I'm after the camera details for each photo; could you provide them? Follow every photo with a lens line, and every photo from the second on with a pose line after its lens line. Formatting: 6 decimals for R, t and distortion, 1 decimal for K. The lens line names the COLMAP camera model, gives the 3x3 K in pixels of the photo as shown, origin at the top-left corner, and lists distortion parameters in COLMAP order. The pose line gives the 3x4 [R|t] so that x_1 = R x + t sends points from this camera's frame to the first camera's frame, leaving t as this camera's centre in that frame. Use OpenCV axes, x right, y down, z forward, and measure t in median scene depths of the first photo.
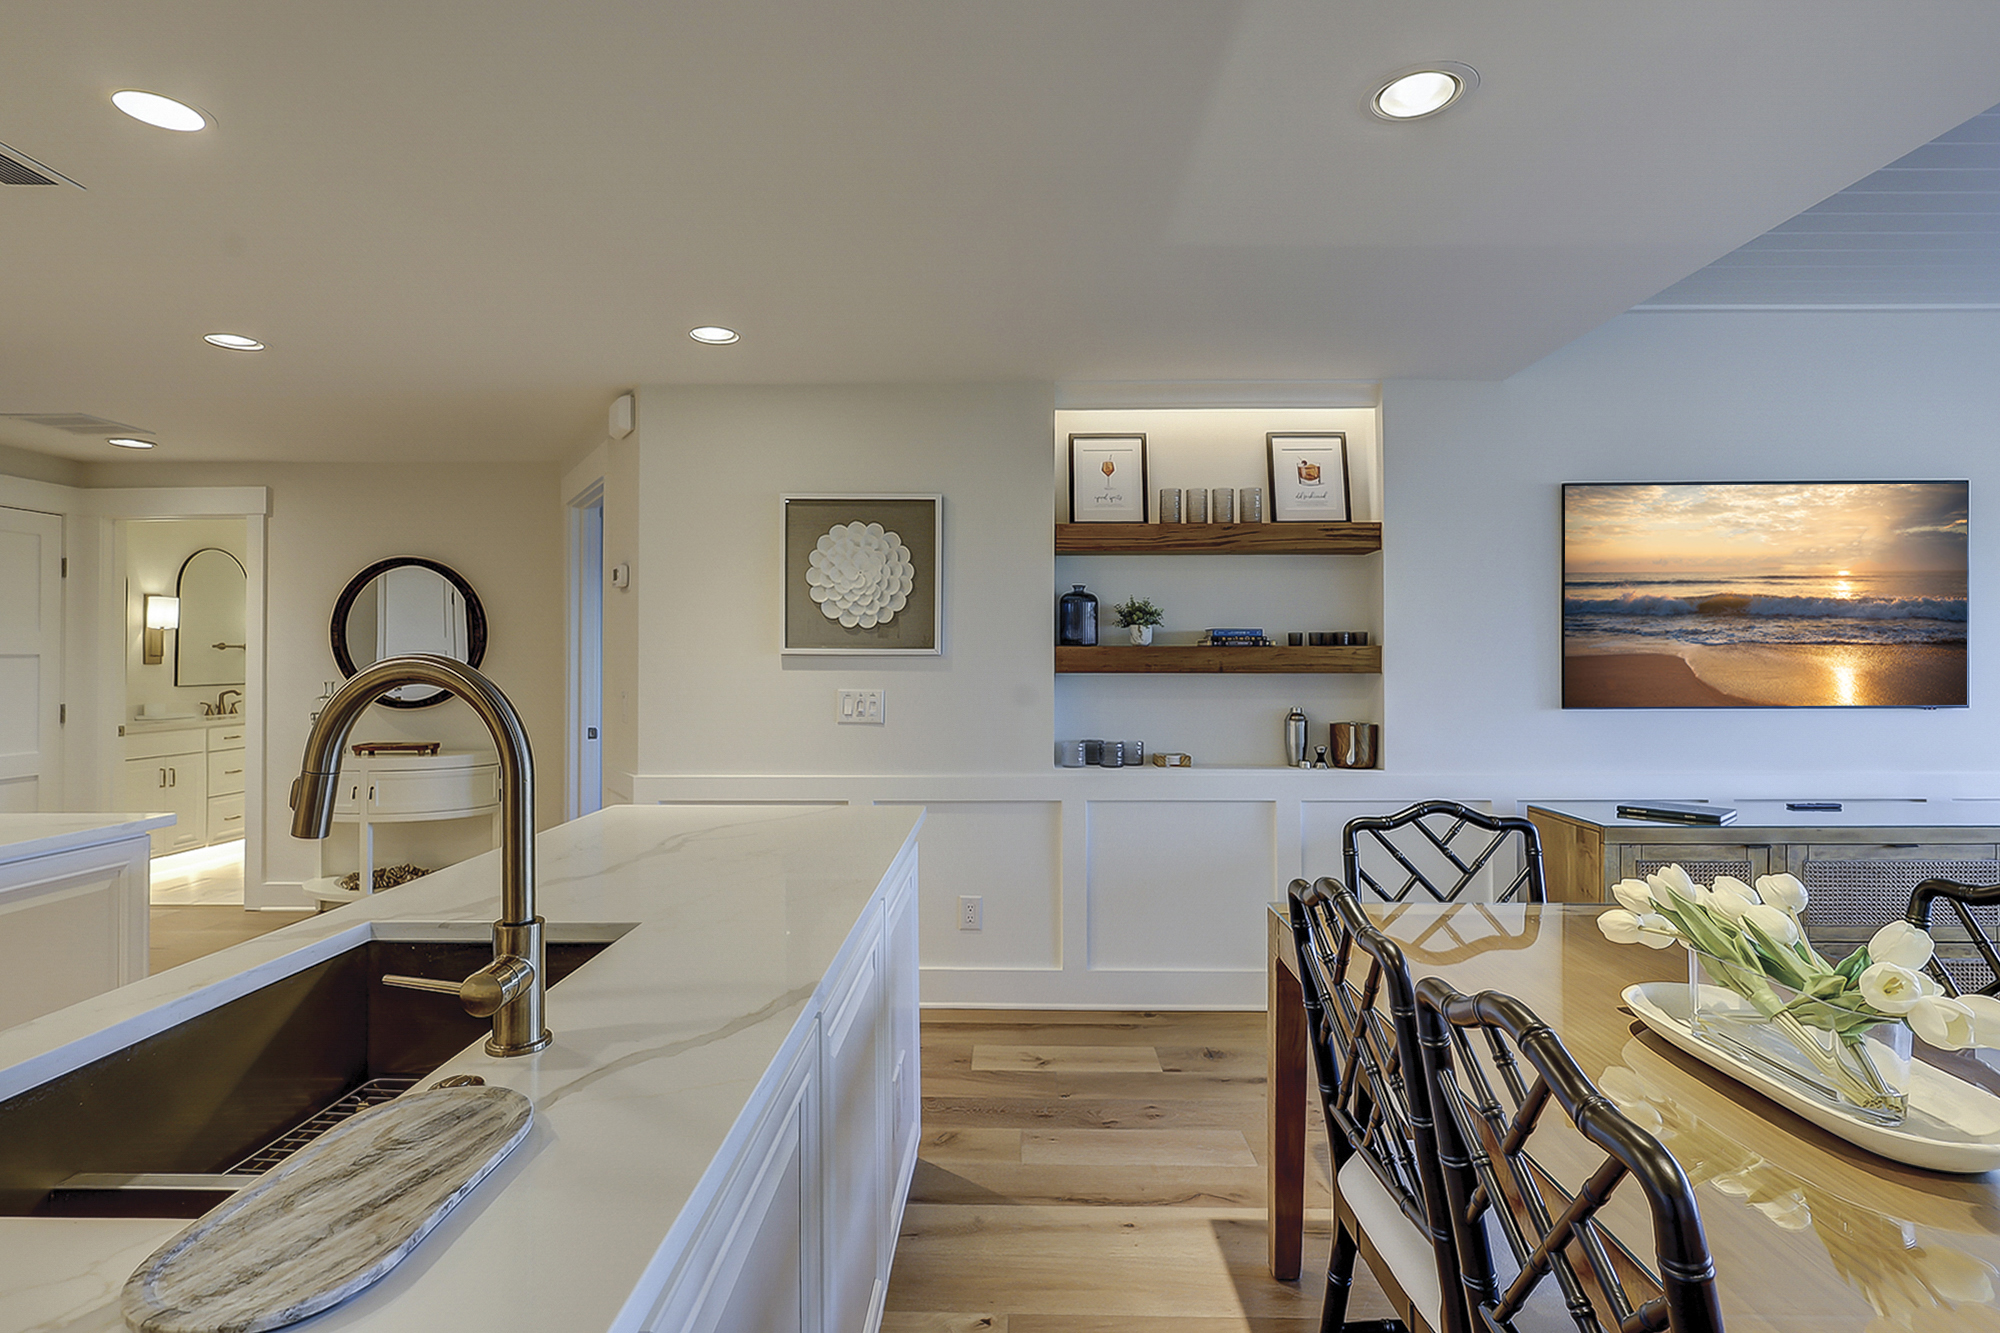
lens RADIAL K [[977.6, 0, 1007.2], [0, 977.6, 646.1], [0, 0, 1]] dist [-0.001289, 0.000224]
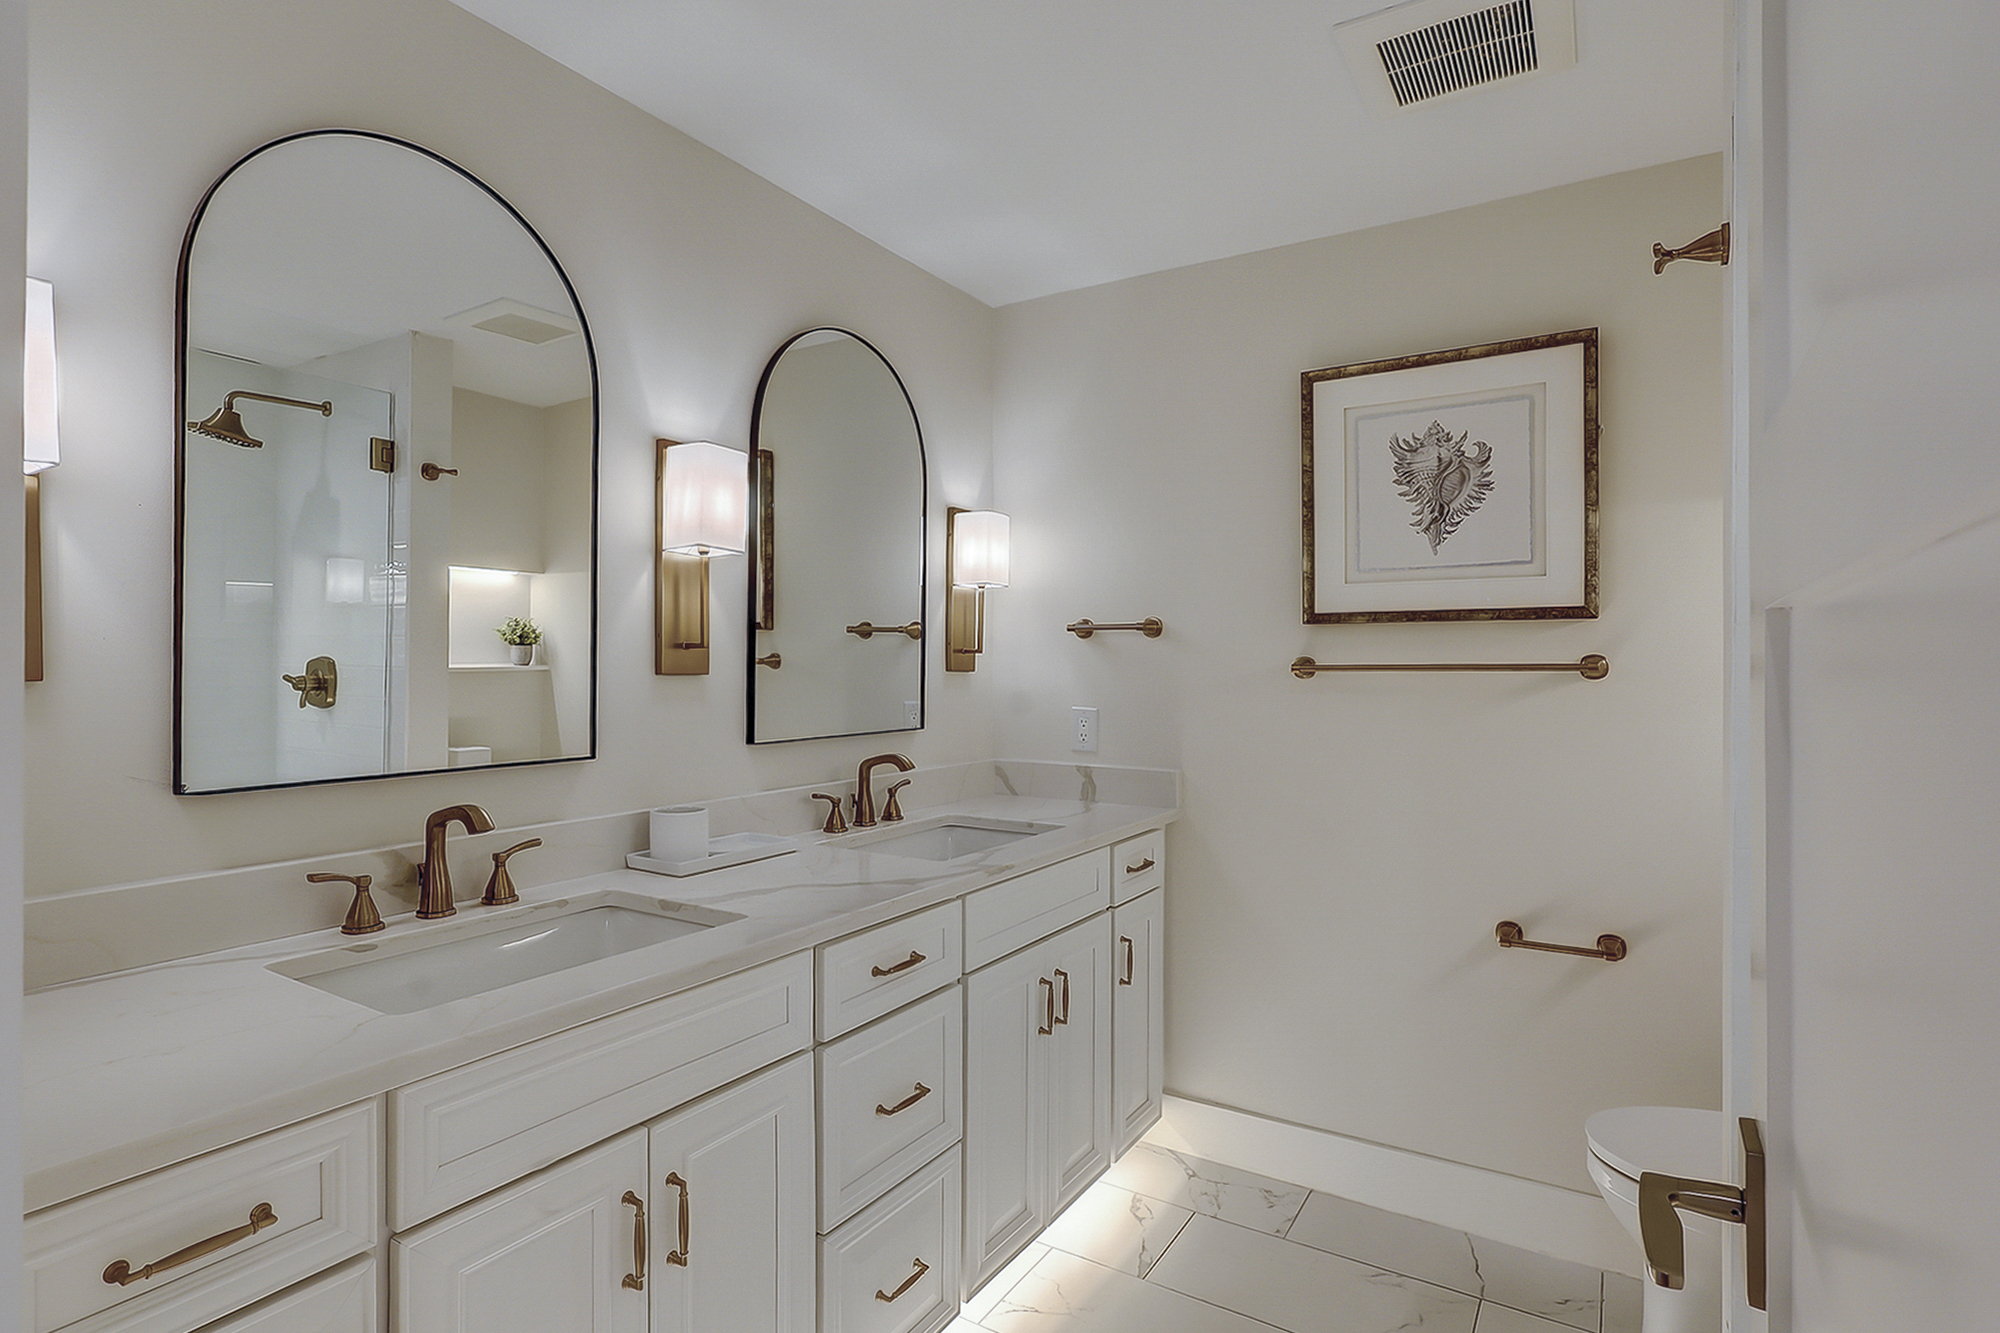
lens RADIAL K [[983.2, 0, 1000.0], [0, 983.2, 666.5], [0, 0, 1]] dist [-0.002273, -0.000288]
pose [[0.855482, 0.002049, -0.517829, -1.121740], [0.003674, 0.999943, 0.010025, 0.024095], [0.517820, -0.010479, 0.855426, 1.399142]]
